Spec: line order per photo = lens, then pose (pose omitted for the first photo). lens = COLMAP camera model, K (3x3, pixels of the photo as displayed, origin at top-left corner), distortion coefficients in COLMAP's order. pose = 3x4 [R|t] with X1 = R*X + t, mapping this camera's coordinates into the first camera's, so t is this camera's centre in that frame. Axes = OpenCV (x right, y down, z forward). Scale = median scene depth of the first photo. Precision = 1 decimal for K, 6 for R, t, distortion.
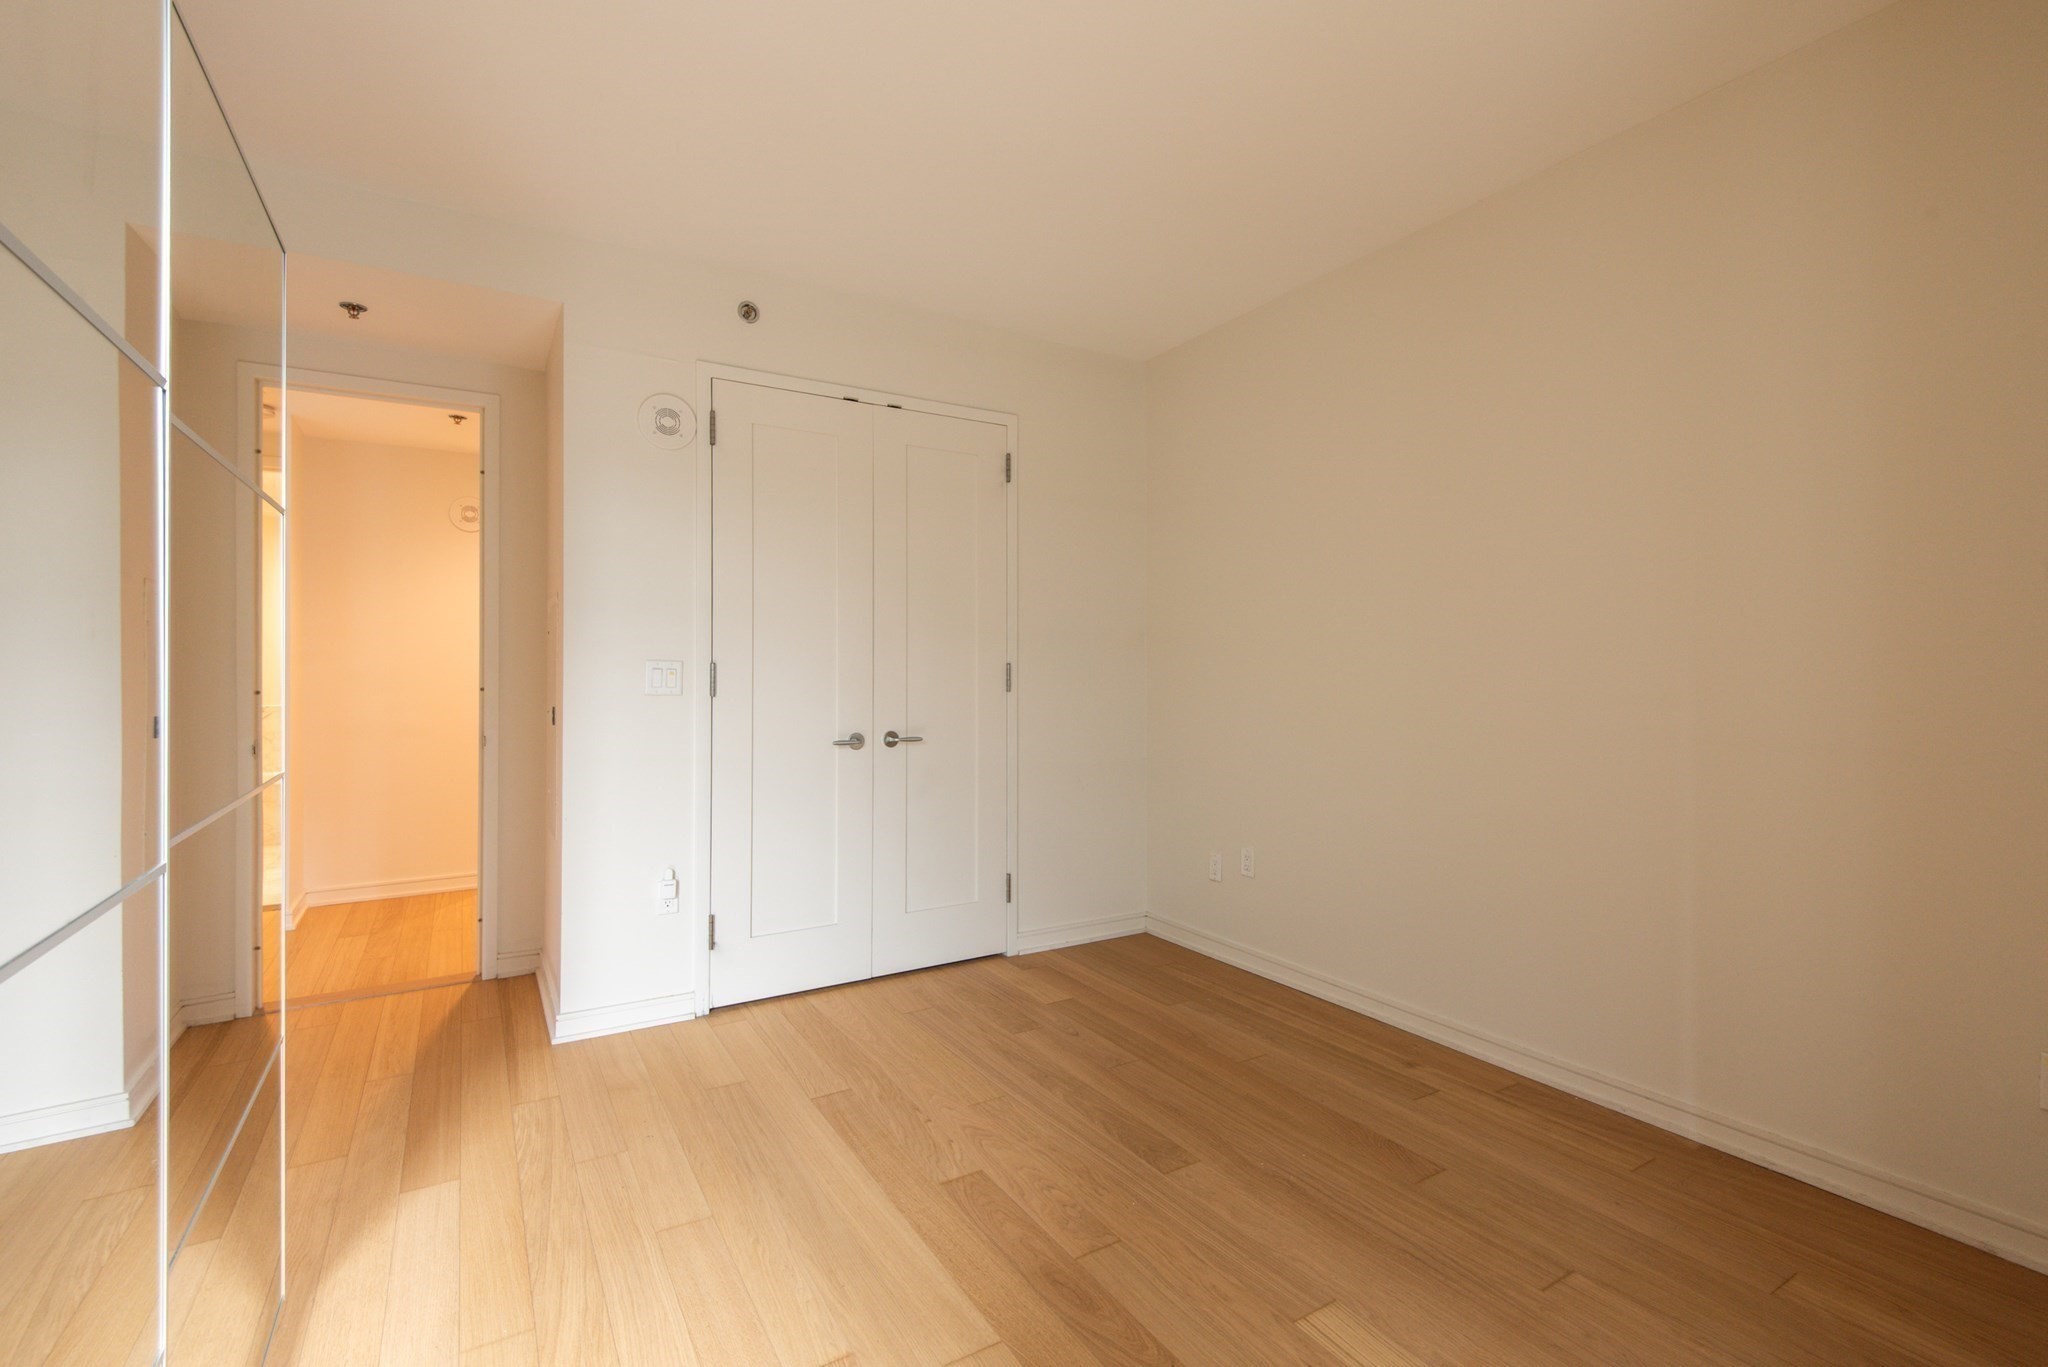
lens RADIAL K [[936.4, 0, 1020.7], [0, 936.4, 676.0], [0, 0, 1]] dist [0.003374, -0.011569]
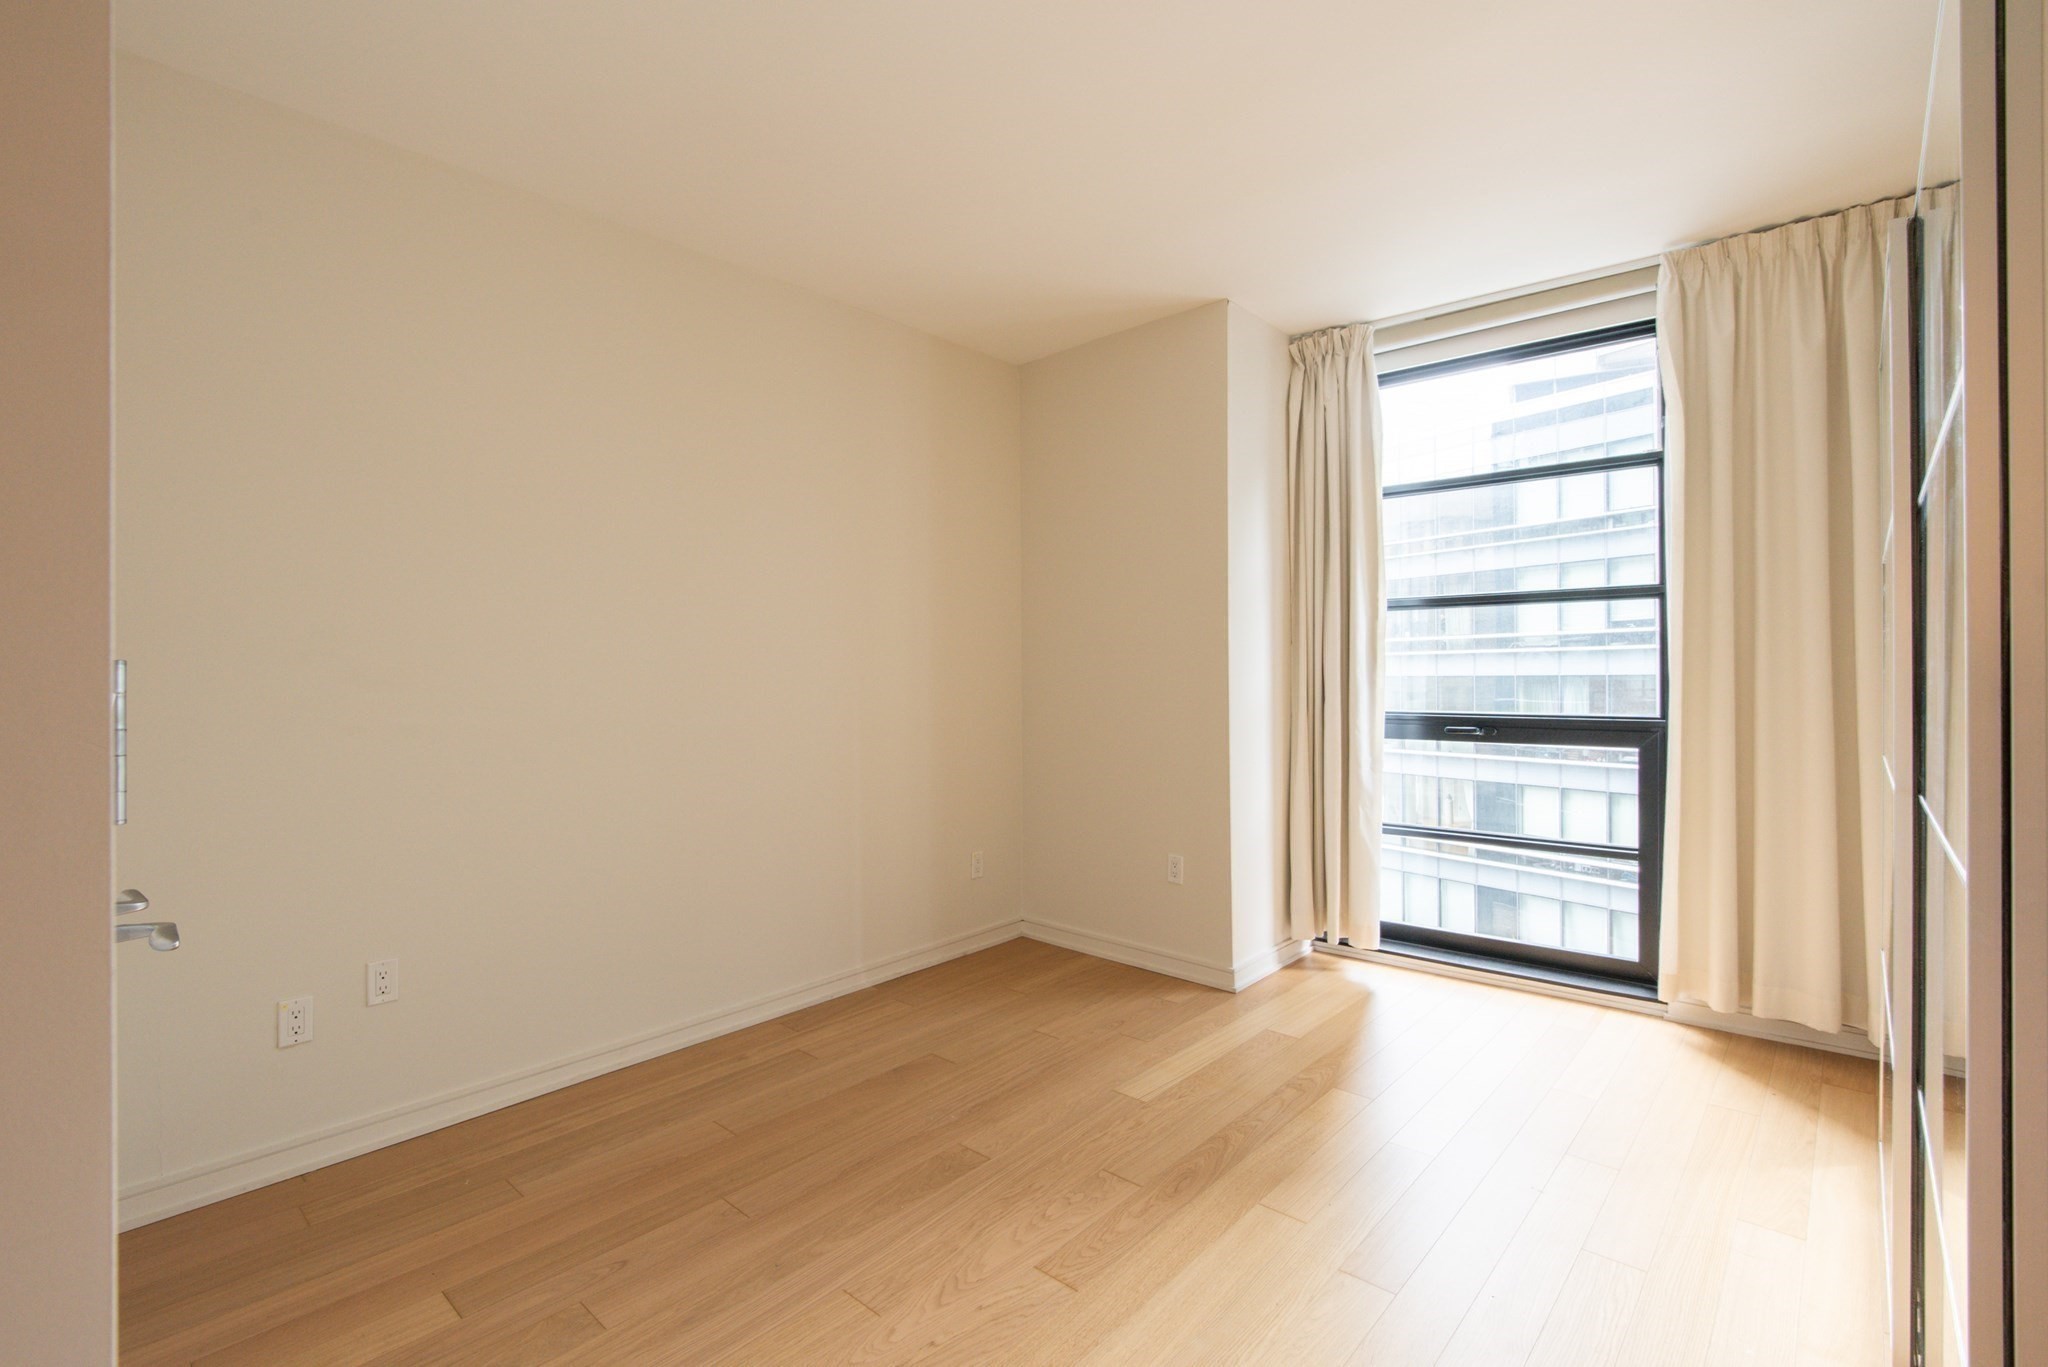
lens RADIAL K [[936.4, 0, 1020.7], [0, 936.4, 676.0], [0, 0, 1]] dist [0.003374, -0.011569]
pose [[-0.307255, 0.000037, 0.951627, -0.846886], [0.016334, 0.999853, 0.005235, -0.021645], [-0.951487, 0.017153, -0.307211, 1.249458]]
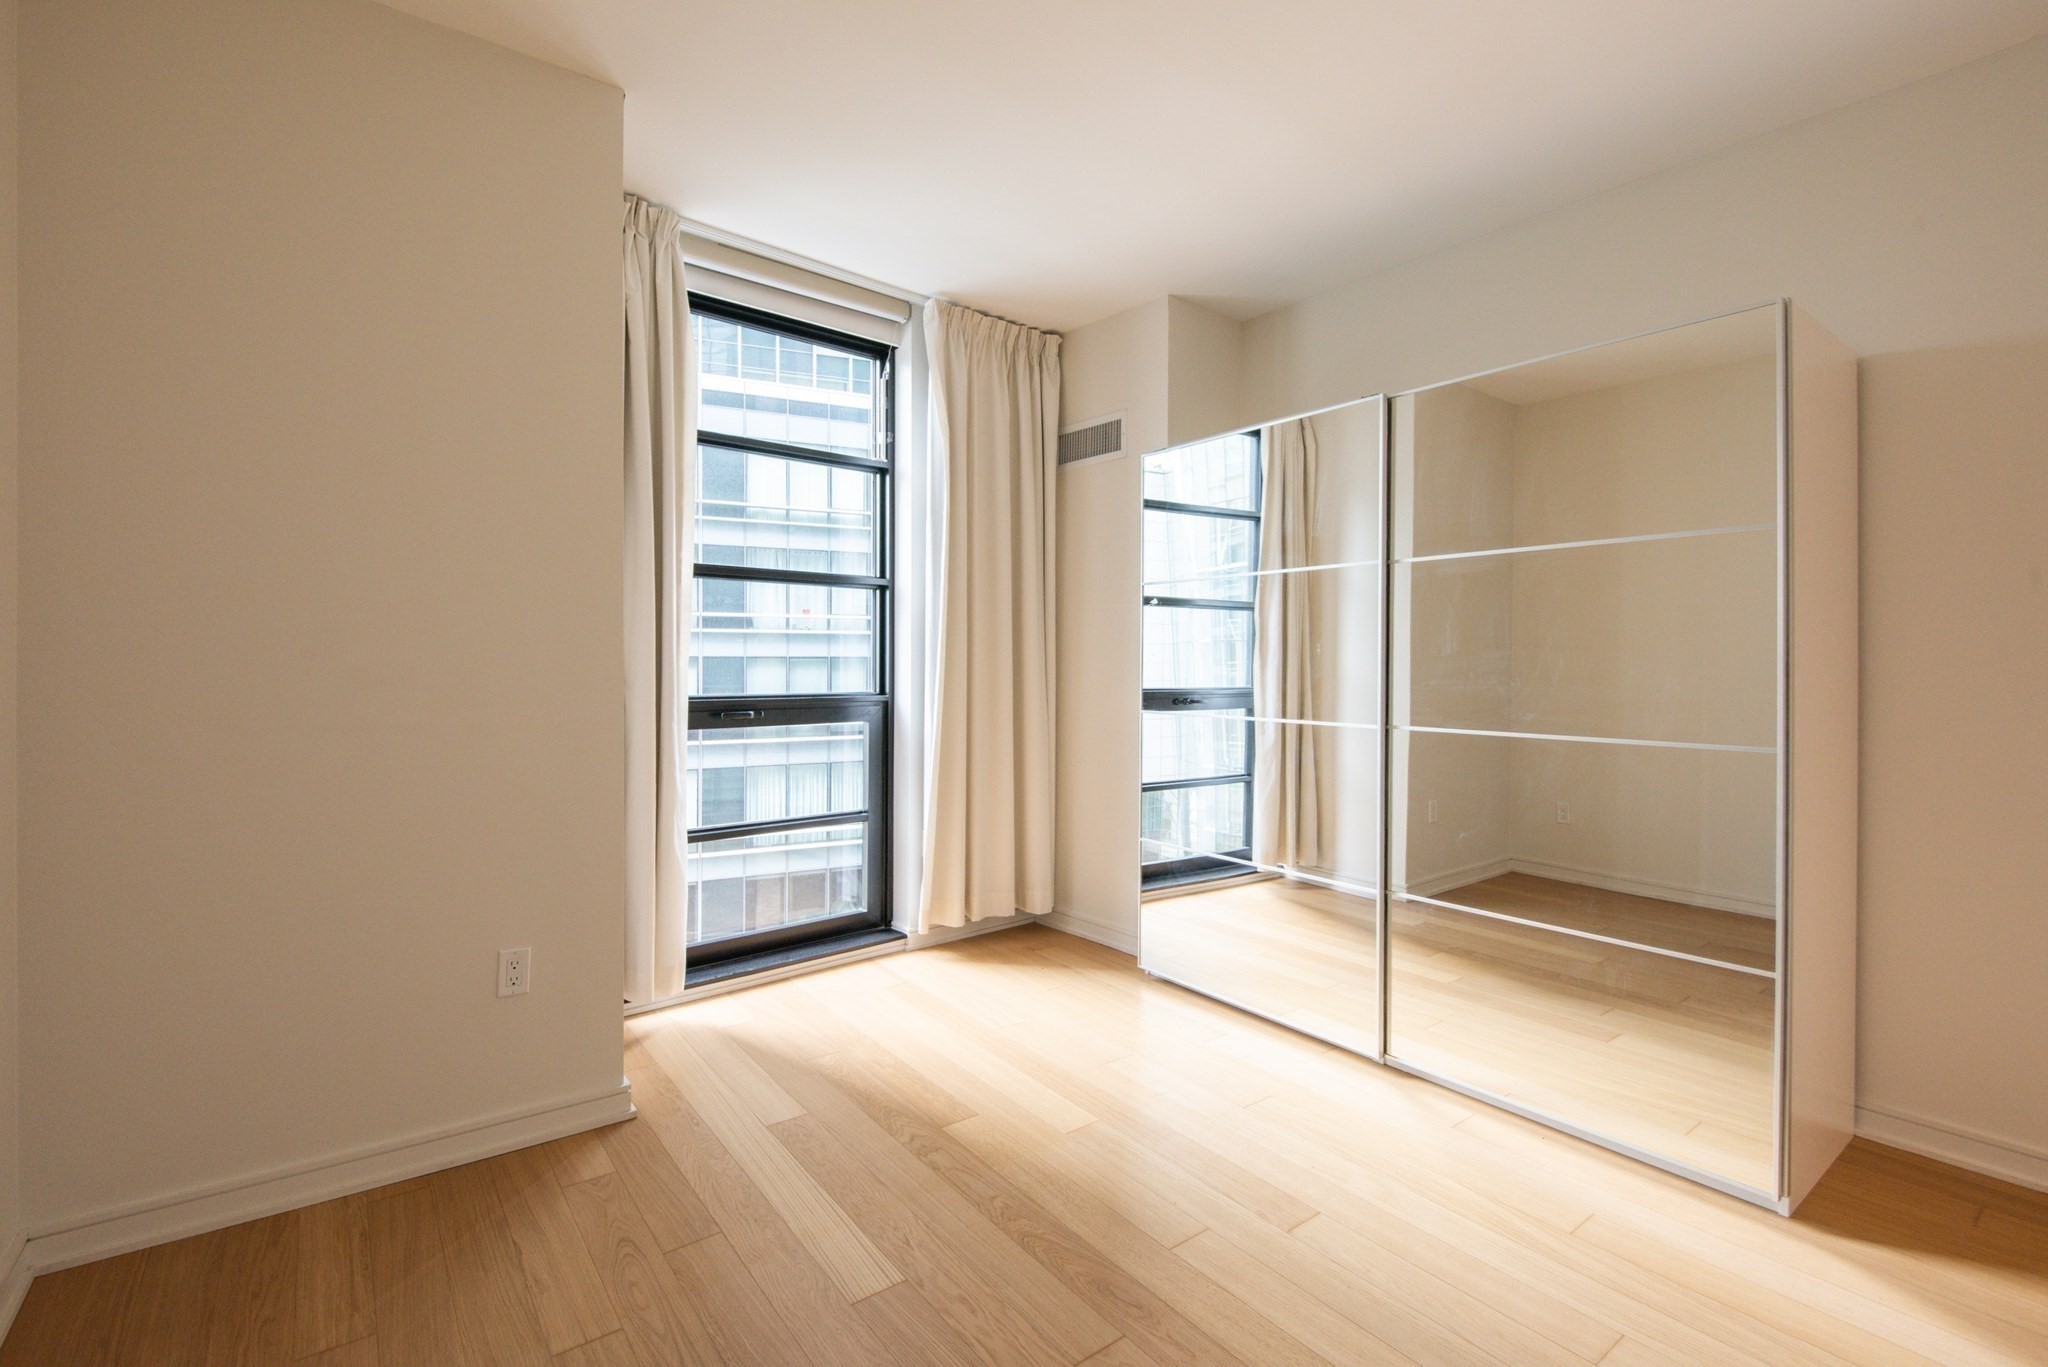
lens RADIAL K [[916.5, 0, 1052.7], [0, 916.5, 656.6], [0, 0, 1]] dist [0.001993, -0.010254]
pose [[-0.990686, -0.001637, -0.136153, 0.202085], [-0.003503, 0.999903, 0.013461, -0.019700], [0.136118, 0.013813, -0.990596, 1.529659]]
